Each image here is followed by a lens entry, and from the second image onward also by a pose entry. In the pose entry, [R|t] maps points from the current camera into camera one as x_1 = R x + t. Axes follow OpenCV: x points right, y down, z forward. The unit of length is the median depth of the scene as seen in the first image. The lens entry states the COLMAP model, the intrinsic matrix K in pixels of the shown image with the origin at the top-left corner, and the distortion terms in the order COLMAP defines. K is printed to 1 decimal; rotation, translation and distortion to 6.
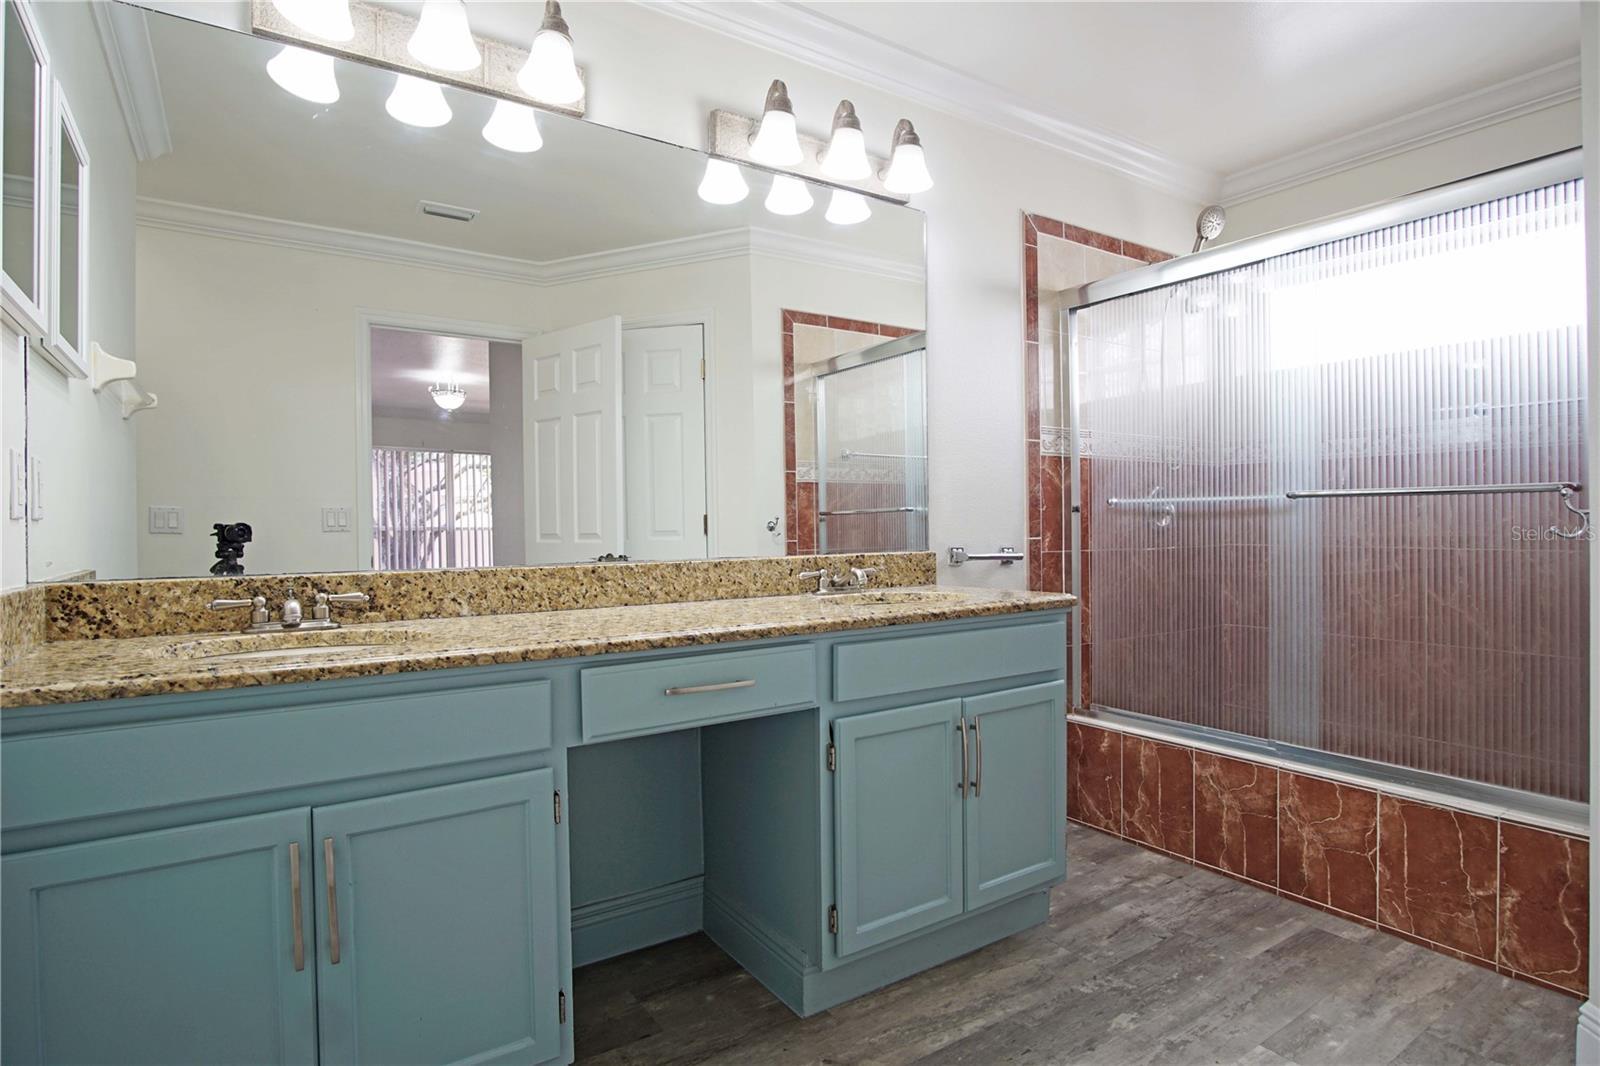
lens RADIAL K [[855.1, 0, 816.8], [0, 855.1, 525.8], [0, 0, 1]] dist [-0.035659, 0.009746]
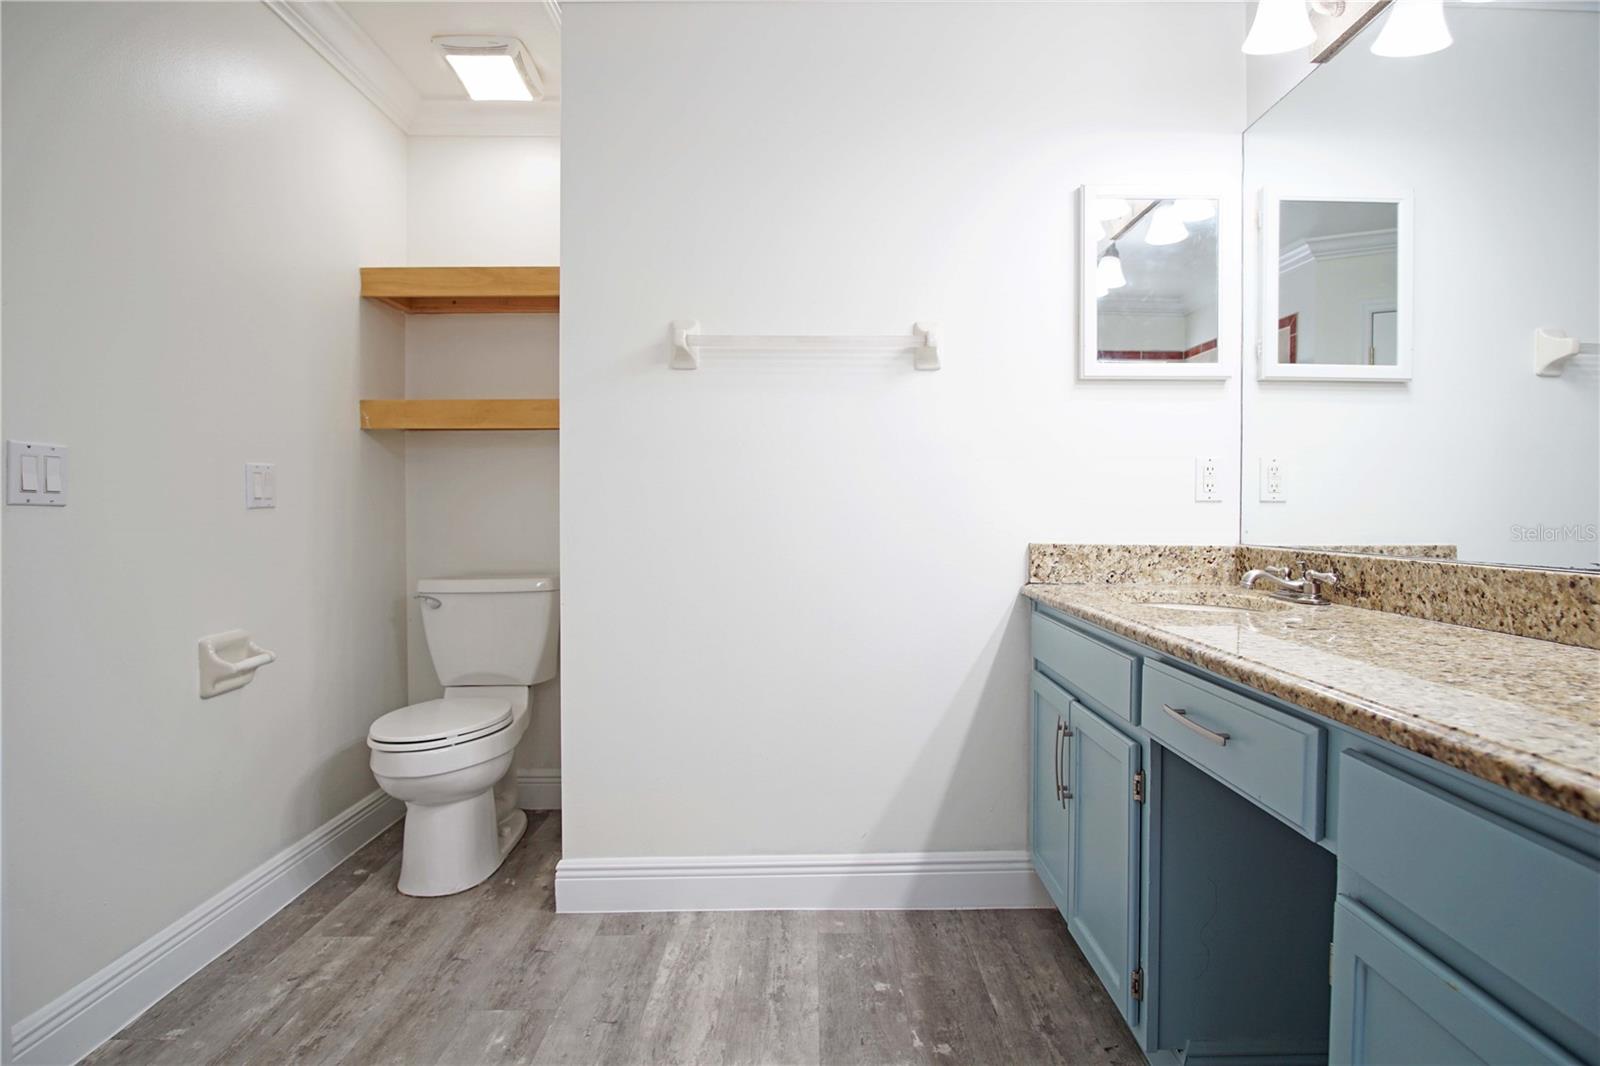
lens RADIAL K [[855.1, 0, 804.0], [0, 855.1, 529.0], [0, 0, 1]] dist [-0.035659, 0.009746]
pose [[-0.570806, 0.029760, -0.820545, 0.539930], [0.006554, 0.999476, 0.031691, -0.008095], [0.821059, 0.012712, -0.570702, 0.901124]]
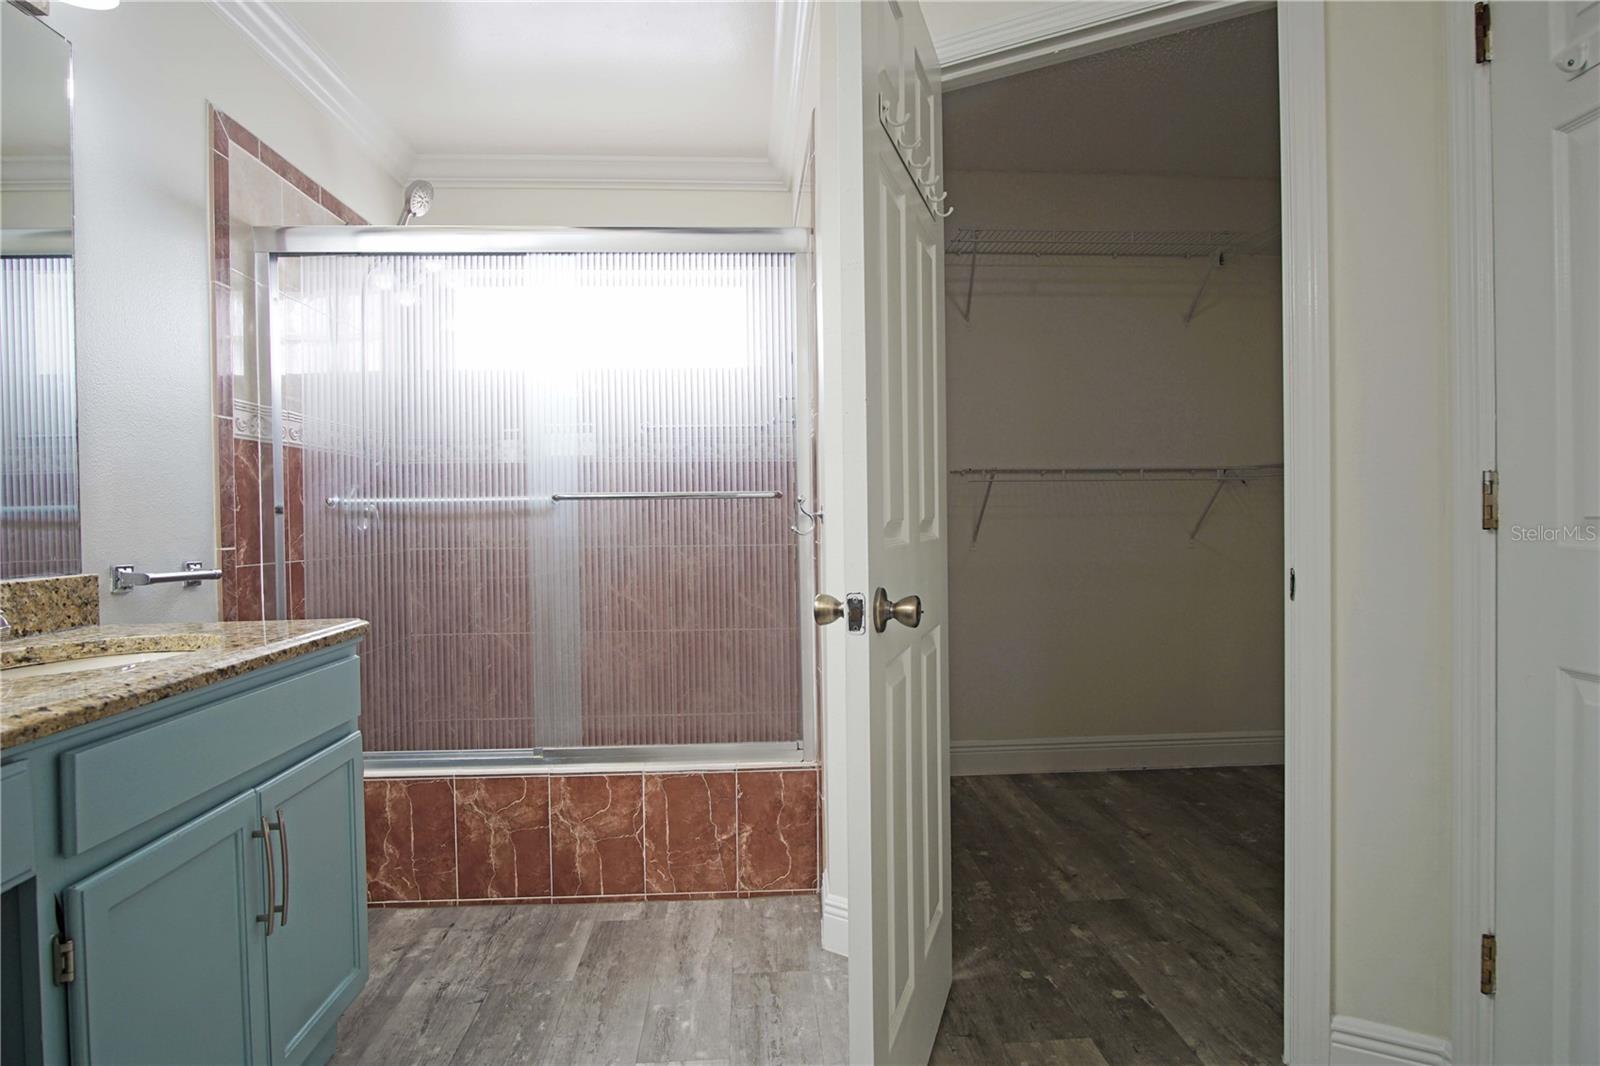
lens RADIAL K [[855.1, 0, 803.5], [0, 855.1, 525.0], [0, 0, 1]] dist [-0.035659, 0.009746]
pose [[0.509671, -0.007585, 0.860336, -0.176976], [0.011539, 0.999931, 0.001980, -0.002591], [-0.860292, 0.008919, 0.509723, 0.281723]]
